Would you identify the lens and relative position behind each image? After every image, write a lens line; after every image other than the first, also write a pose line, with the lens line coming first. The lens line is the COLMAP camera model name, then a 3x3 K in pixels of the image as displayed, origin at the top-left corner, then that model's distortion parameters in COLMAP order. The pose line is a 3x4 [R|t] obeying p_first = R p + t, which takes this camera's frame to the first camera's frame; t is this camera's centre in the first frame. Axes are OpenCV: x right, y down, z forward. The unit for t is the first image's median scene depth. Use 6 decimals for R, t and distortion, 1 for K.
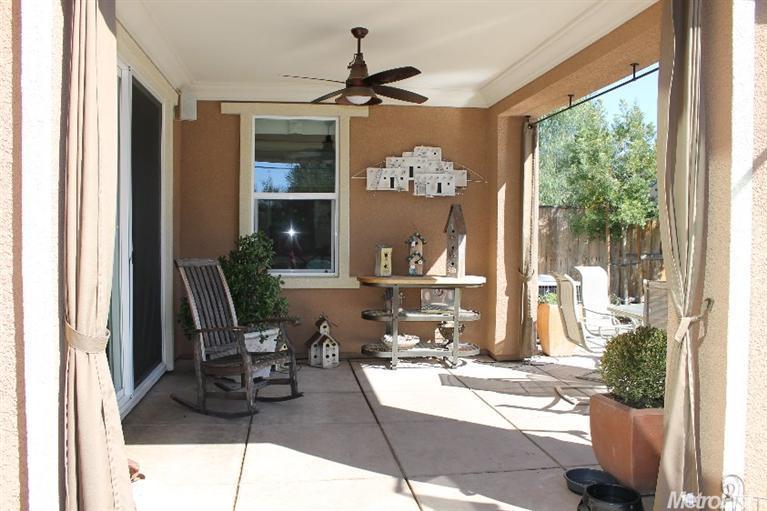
lens RADIAL K [[643.9, 0, 383.5], [0, 643.9, 255.5], [0, 0, 1]] dist [-0.170681, 0.166184]
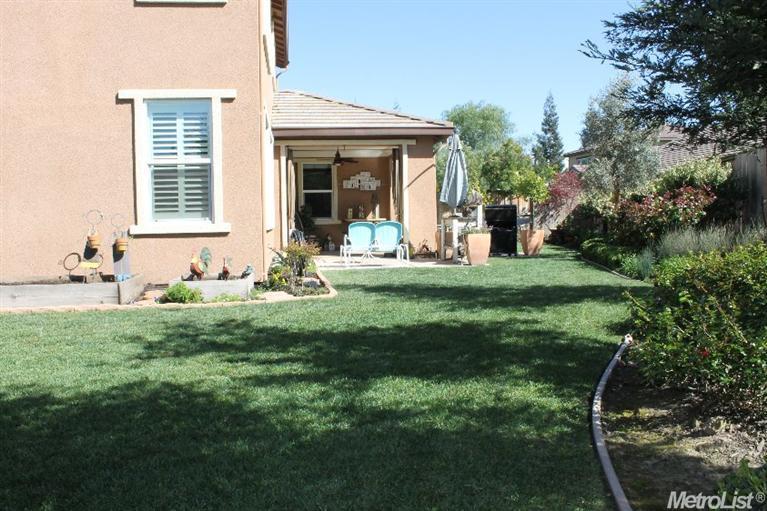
lens RADIAL K [[643.9, 0, 383.5], [0, 643.9, 255.5], [0, 0, 1]] dist [-0.170681, 0.166184]
pose [[0.999634, -0.026216, 0.006684, 0.120069], [0.026102, 0.999521, 0.016624, 0.142935], [-0.007117, -0.016444, 0.999839, -1.756965]]
